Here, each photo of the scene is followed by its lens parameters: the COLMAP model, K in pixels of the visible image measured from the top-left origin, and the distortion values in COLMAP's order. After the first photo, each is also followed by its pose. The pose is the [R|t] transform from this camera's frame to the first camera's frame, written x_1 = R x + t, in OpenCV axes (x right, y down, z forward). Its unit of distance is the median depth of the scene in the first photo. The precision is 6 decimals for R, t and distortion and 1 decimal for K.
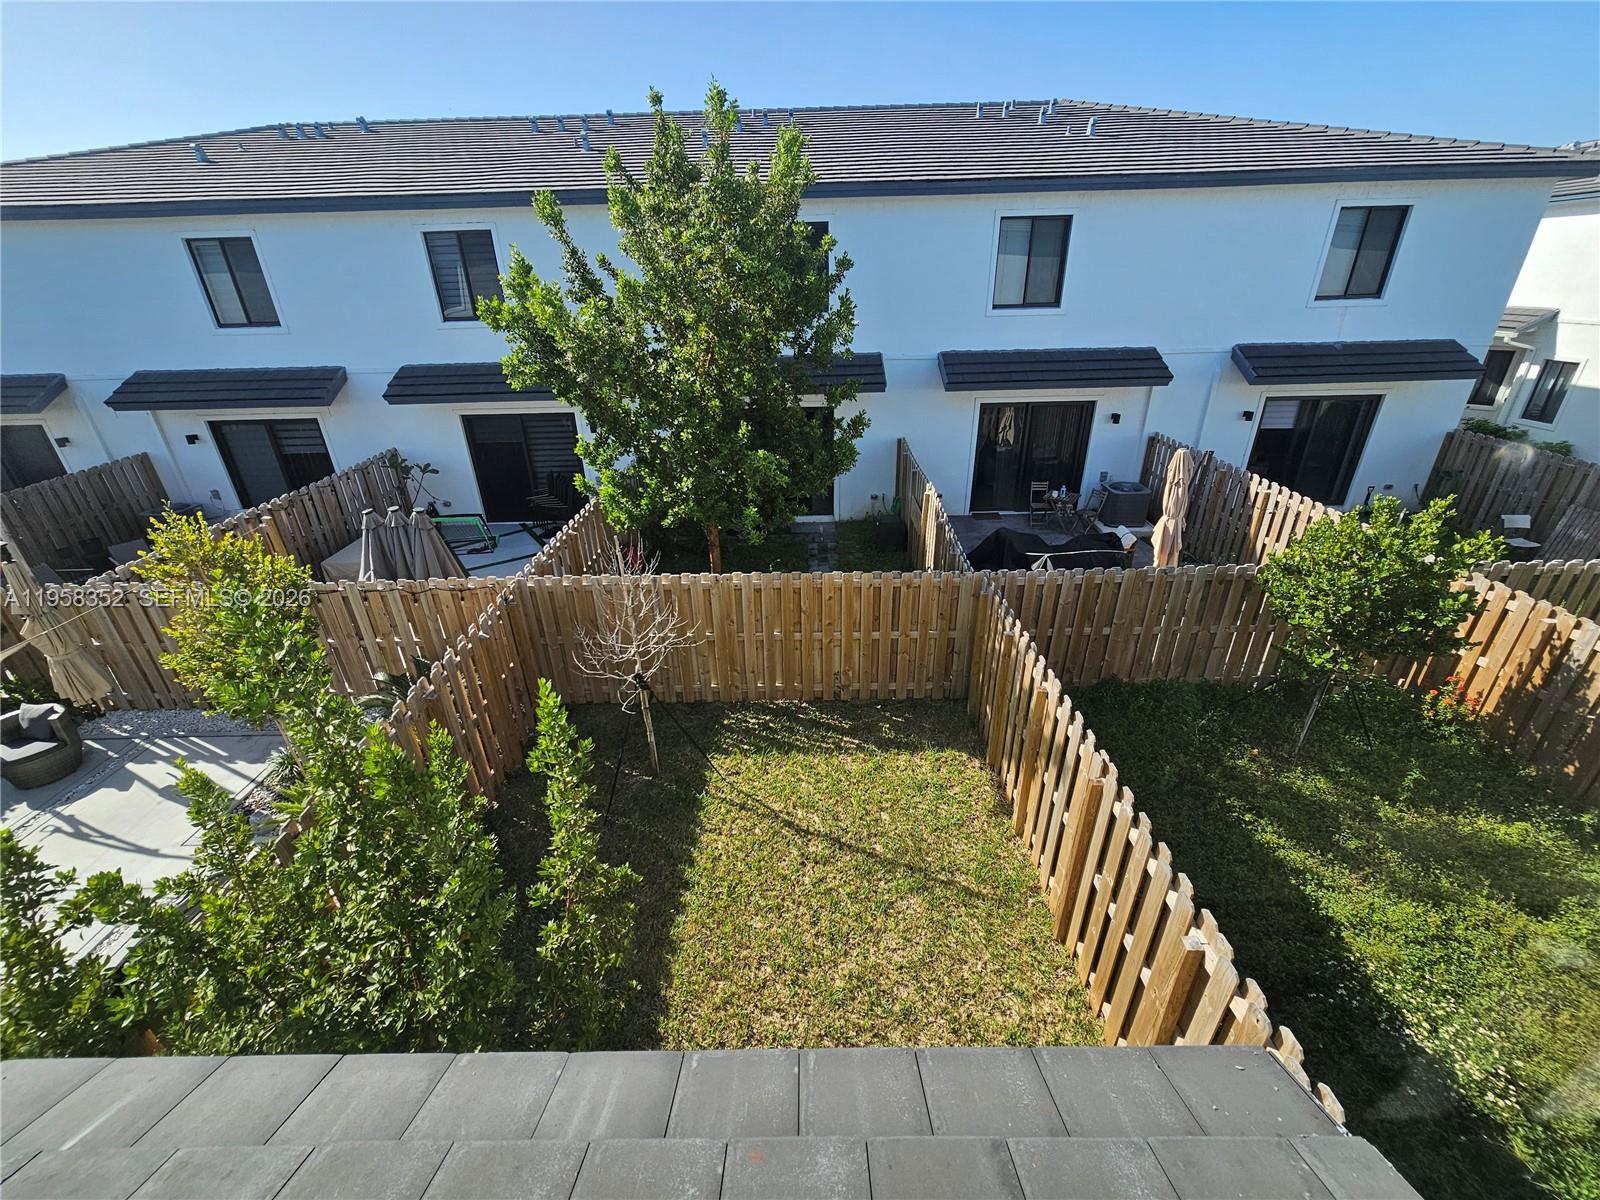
lens RADIAL K [[651.2, 0, 801.0], [0, 651.2, 595.0], [0, 0, 1]] dist [-0.001136, 0.000188]
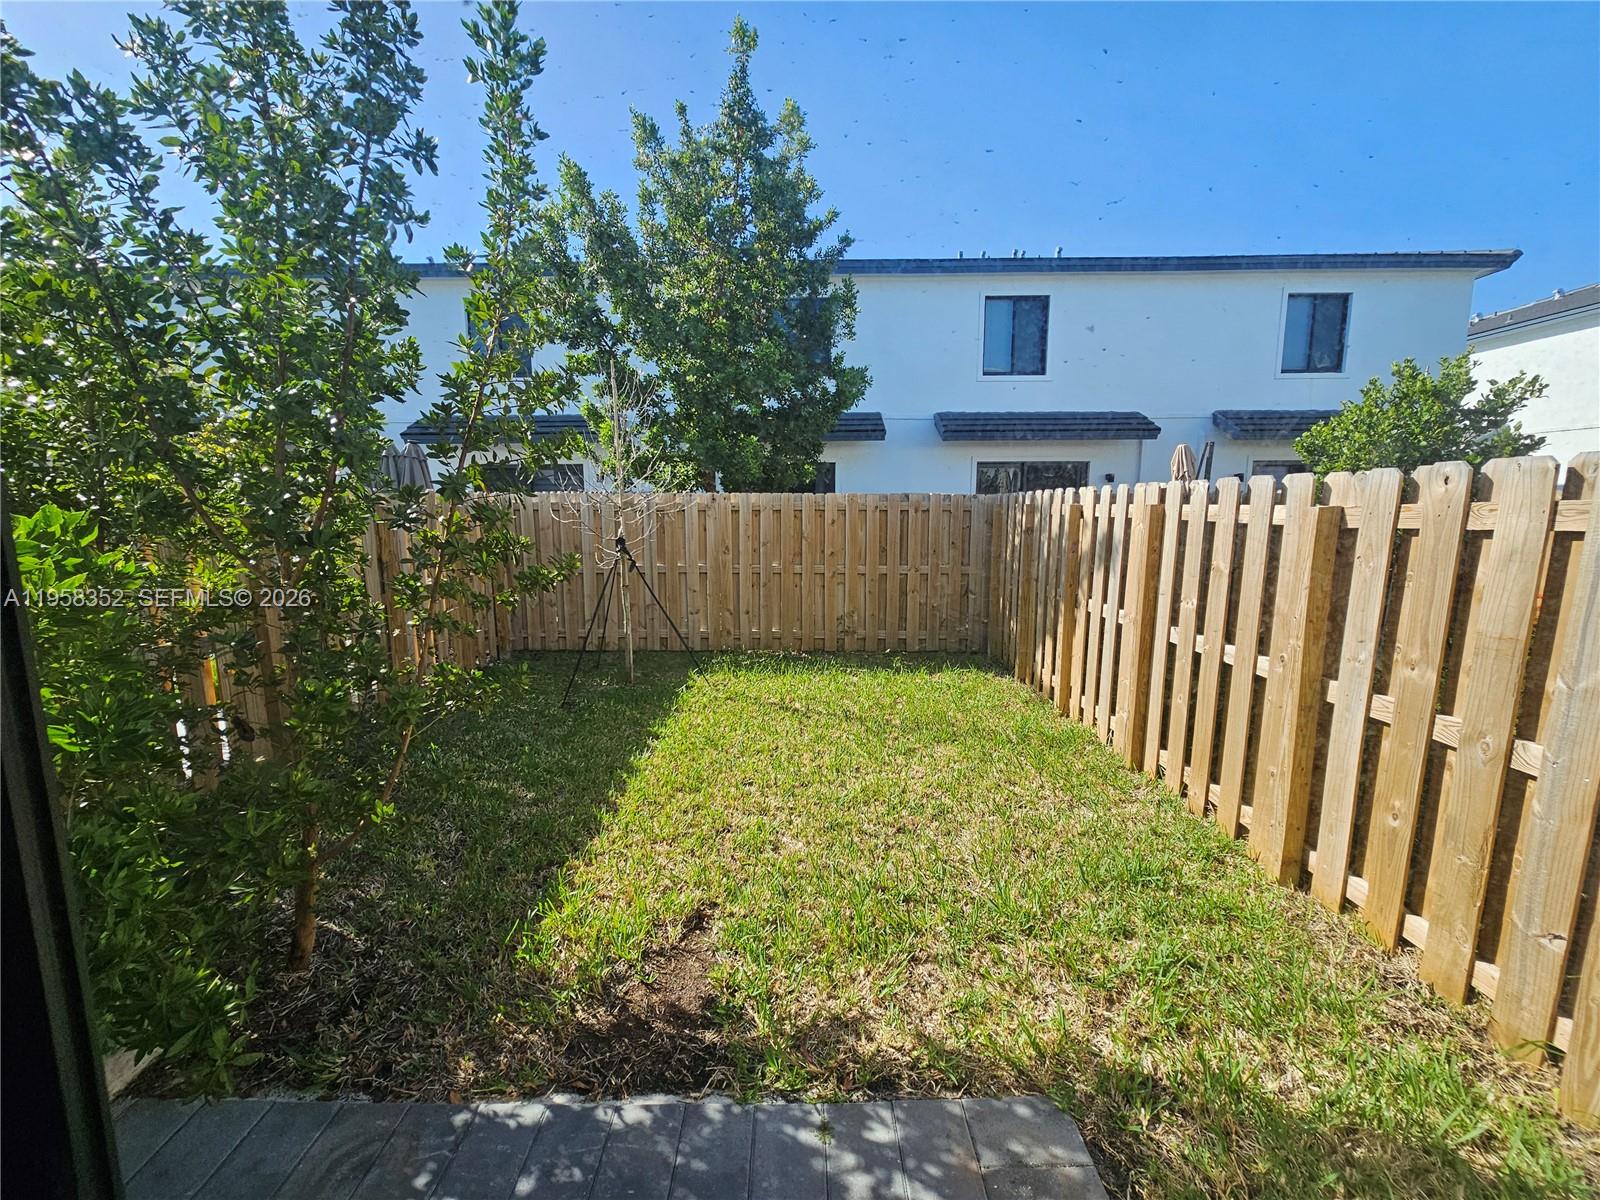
lens RADIAL K [[651.2, 0, 798.6], [0, 651.2, 600.0], [0, 0, 1]] dist [-0.001136, 0.000188]
pose [[0.999828, 0.018313, -0.002896, -0.000552], [-0.018324, 0.952279, -0.304678, 0.379279], [-0.002821, 0.304678, 0.952451, 0.136335]]
